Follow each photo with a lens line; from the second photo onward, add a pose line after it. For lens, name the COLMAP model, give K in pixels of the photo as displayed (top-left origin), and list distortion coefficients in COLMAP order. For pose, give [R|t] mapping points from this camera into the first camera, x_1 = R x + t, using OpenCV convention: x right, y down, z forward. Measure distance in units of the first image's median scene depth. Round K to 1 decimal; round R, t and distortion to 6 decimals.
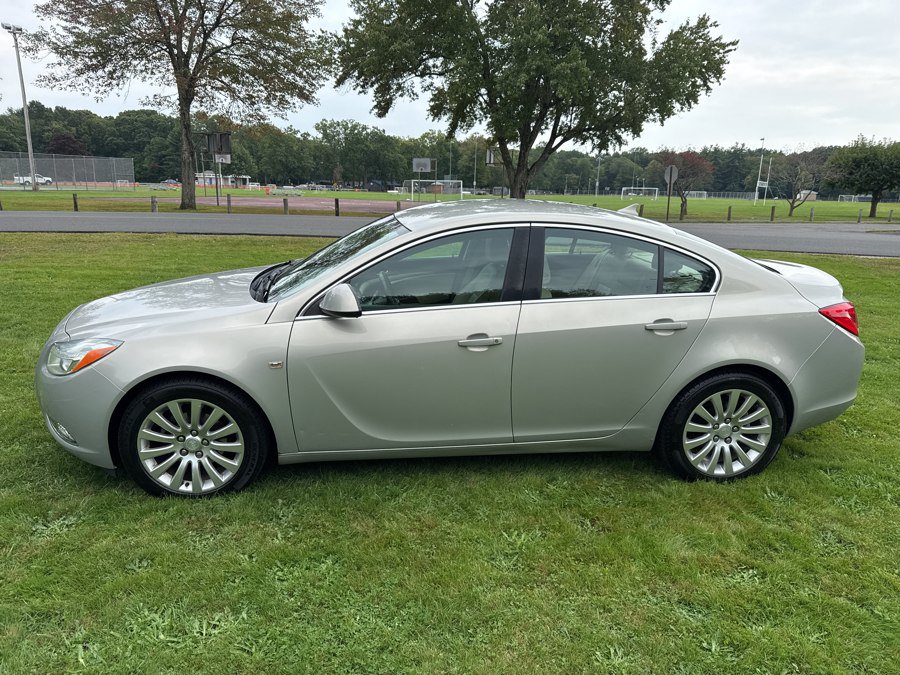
lens RADIAL K [[641.0, 0, 446.1], [0, 641.0, 337.8], [0, 0, 1]] dist [0.017219, -0.026400]
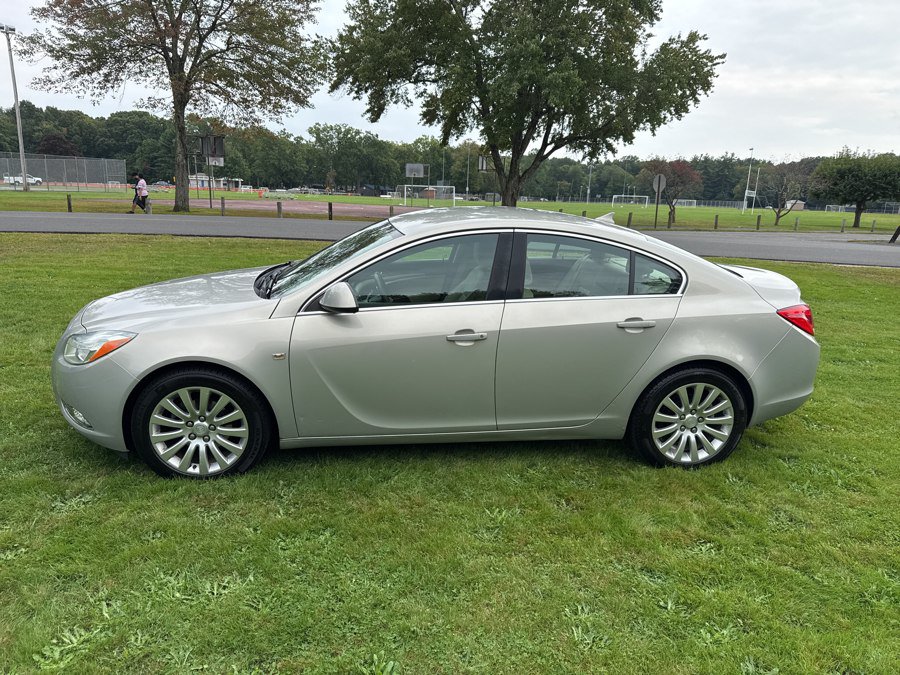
lens RADIAL K [[639.0, 0, 449.5], [0, 639.0, 337.2], [0, 0, 1]] dist [0.035807, -0.052641]
pose [[0.999794, 0.008427, 0.018451, 0.003427], [-0.008266, 0.999928, -0.008752, 0.015321], [-0.018524, 0.008597, 0.999791, -0.083734]]
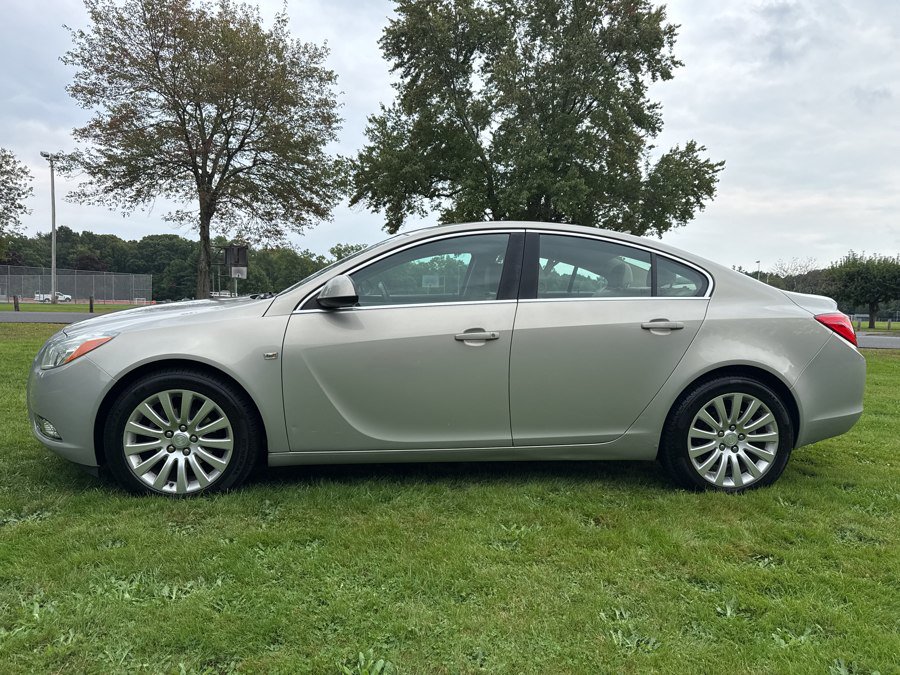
lens RADIAL K [[640.4, 0, 454.7], [0, 640.4, 332.8], [0, 0, 1]] dist [0.017754, -0.027655]
pose [[1.000000, 0.000651, 0.000140, 0.017060], [-0.000612, 0.981687, -0.190500, 0.176401], [-0.000261, 0.190500, 0.981687, 0.017813]]
